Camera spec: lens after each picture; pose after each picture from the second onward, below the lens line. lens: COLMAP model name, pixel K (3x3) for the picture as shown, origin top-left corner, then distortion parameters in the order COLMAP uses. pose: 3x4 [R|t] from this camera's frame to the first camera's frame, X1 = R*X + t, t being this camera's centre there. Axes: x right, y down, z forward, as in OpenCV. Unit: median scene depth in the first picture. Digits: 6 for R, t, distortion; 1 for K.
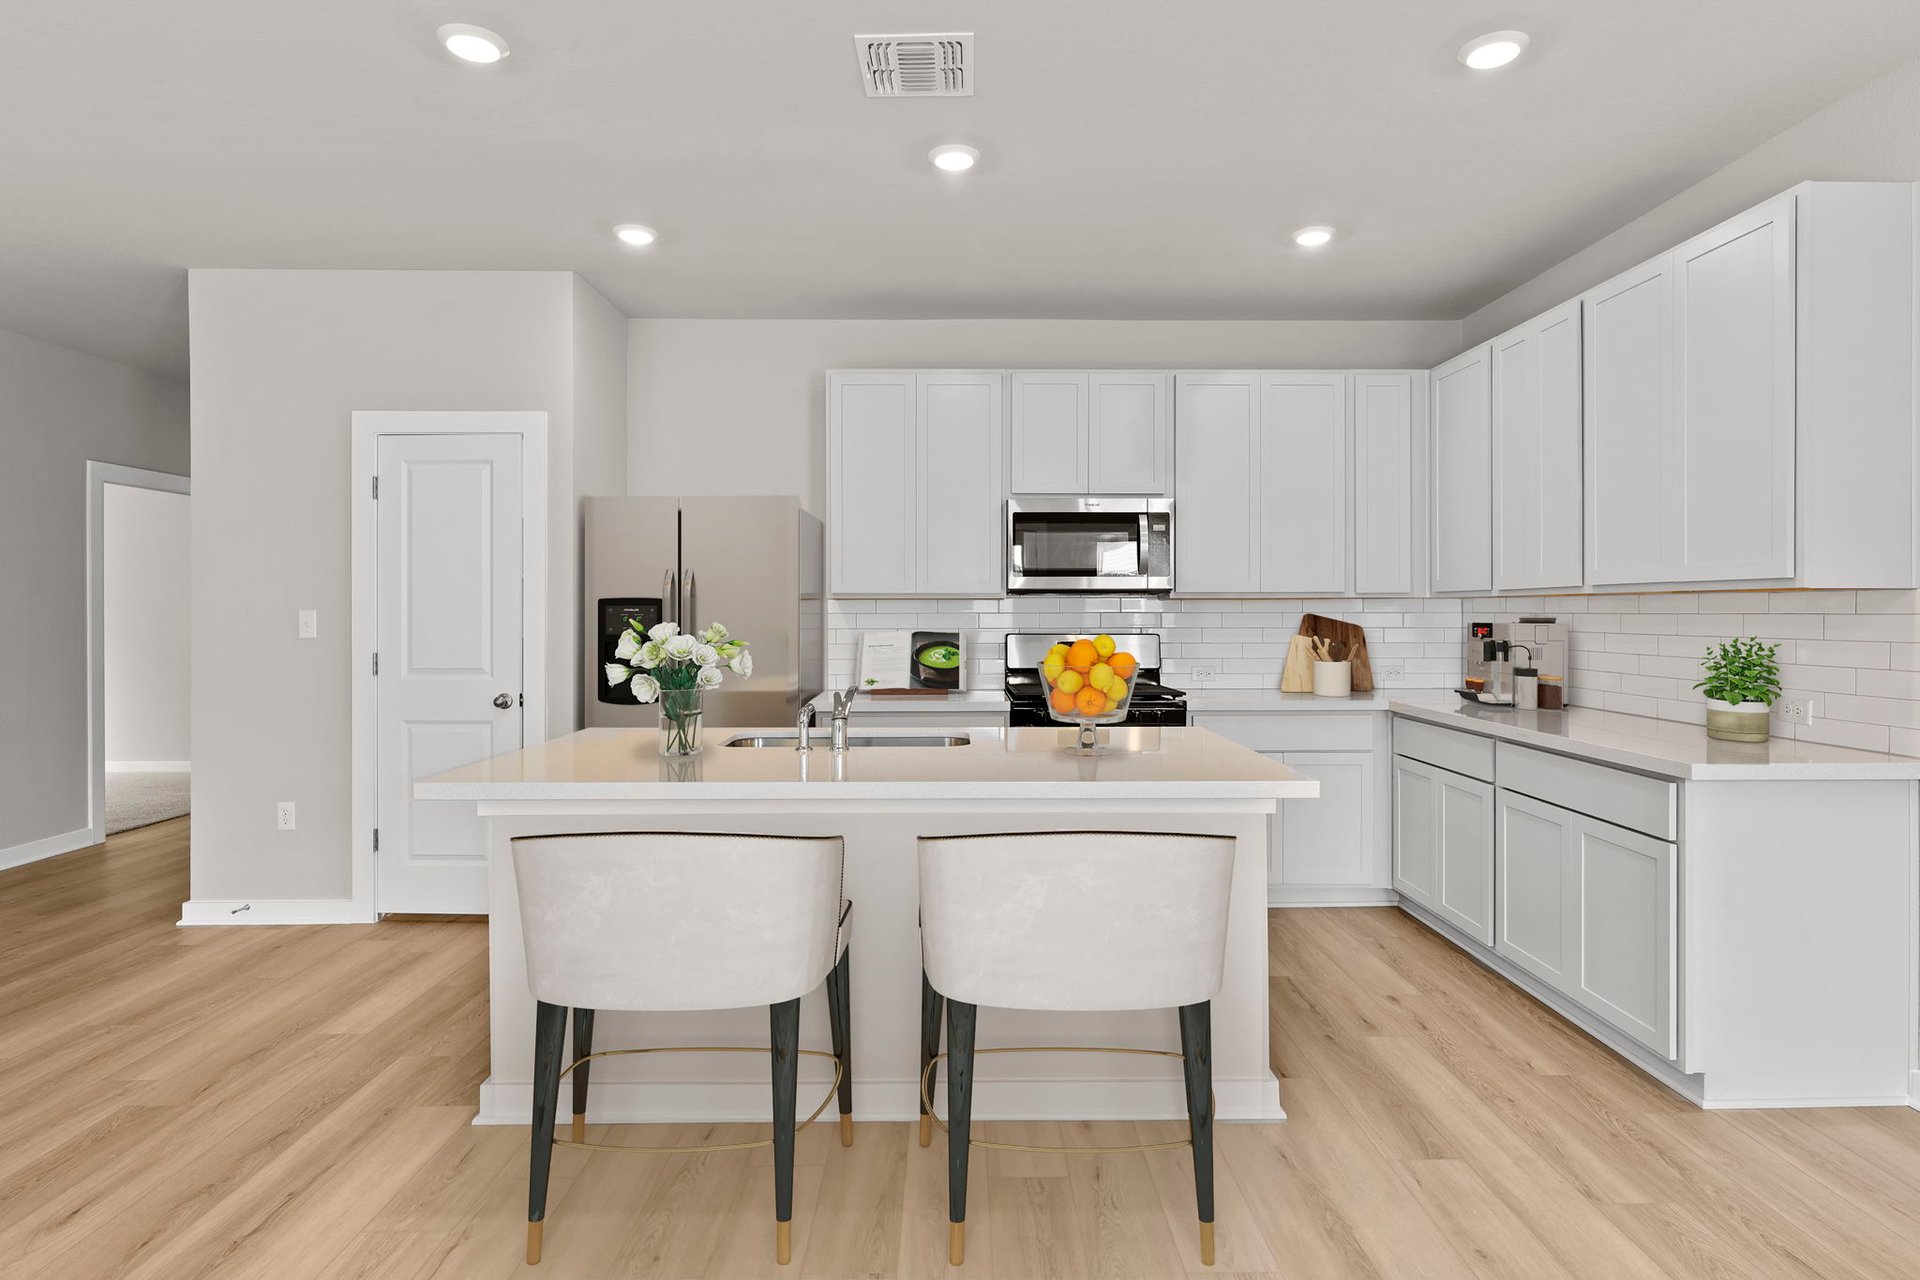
lens RADIAL K [[1008.1, 0, 964.0], [0, 1008.1, 621.3], [0, 0, 1]] dist [0.002384, 0.000976]
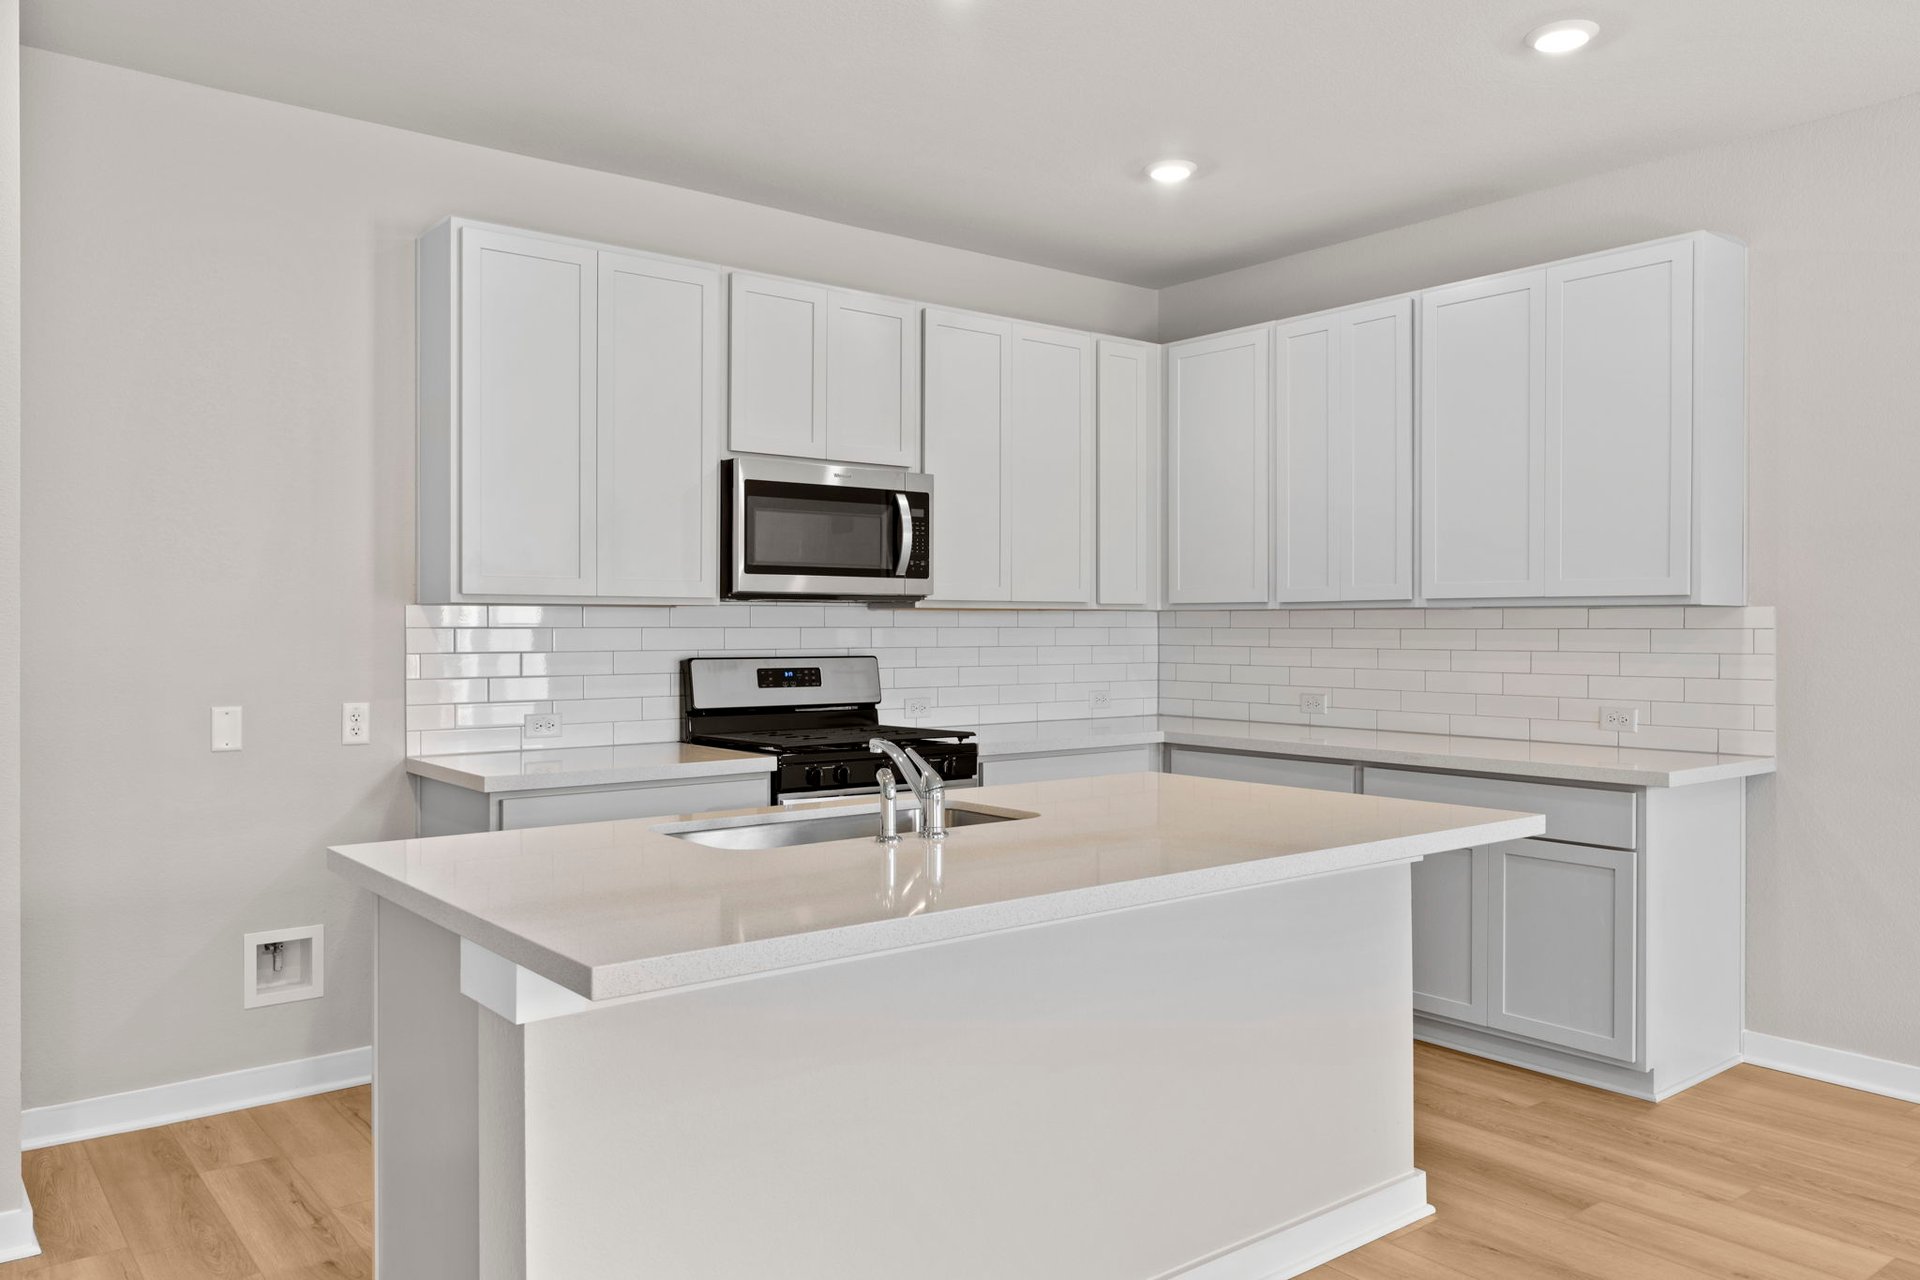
lens RADIAL K [[1394.7, 0, 960.0], [0, 1394.7, 640.0], [0, 0, 1]] dist [0.002674, 0.000435]
pose [[0.794841, -0.005228, 0.606796, -0.535683], [0.004727, 0.999986, 0.002424, -0.001855], [-0.606800, 0.000941, 0.794854, 0.217274]]
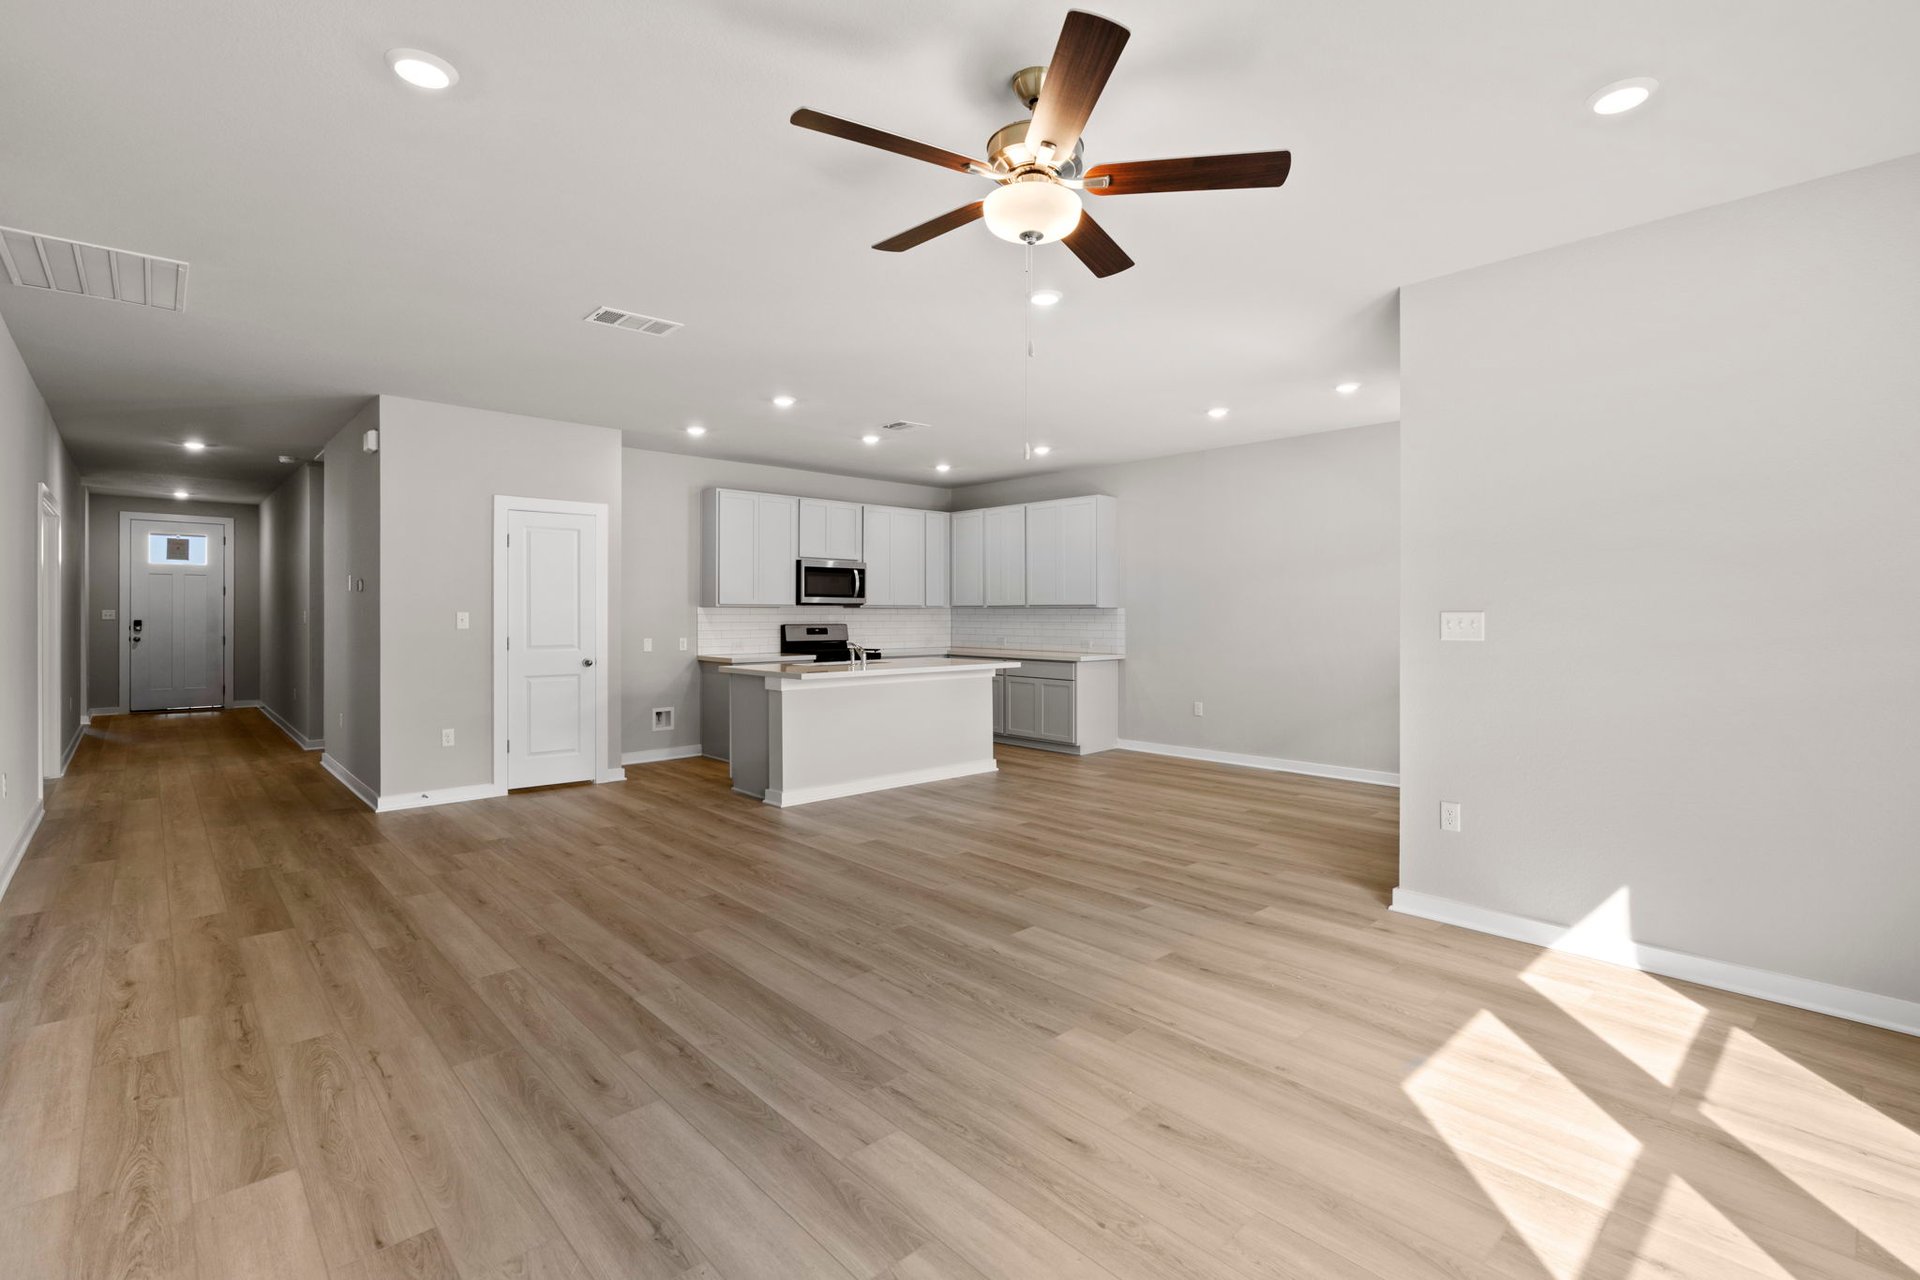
lens RADIAL K [[870.7, 0, 972.8], [0, 870.7, 632.2], [0, 0, 1]] dist [0.001179, 0.000012]
pose [[0.734824, -0.012618, 0.678140, -1.213817], [0.004518, 0.999896, 0.013709, 0.007318], [-0.678243, -0.007011, 0.734804, -0.746567]]
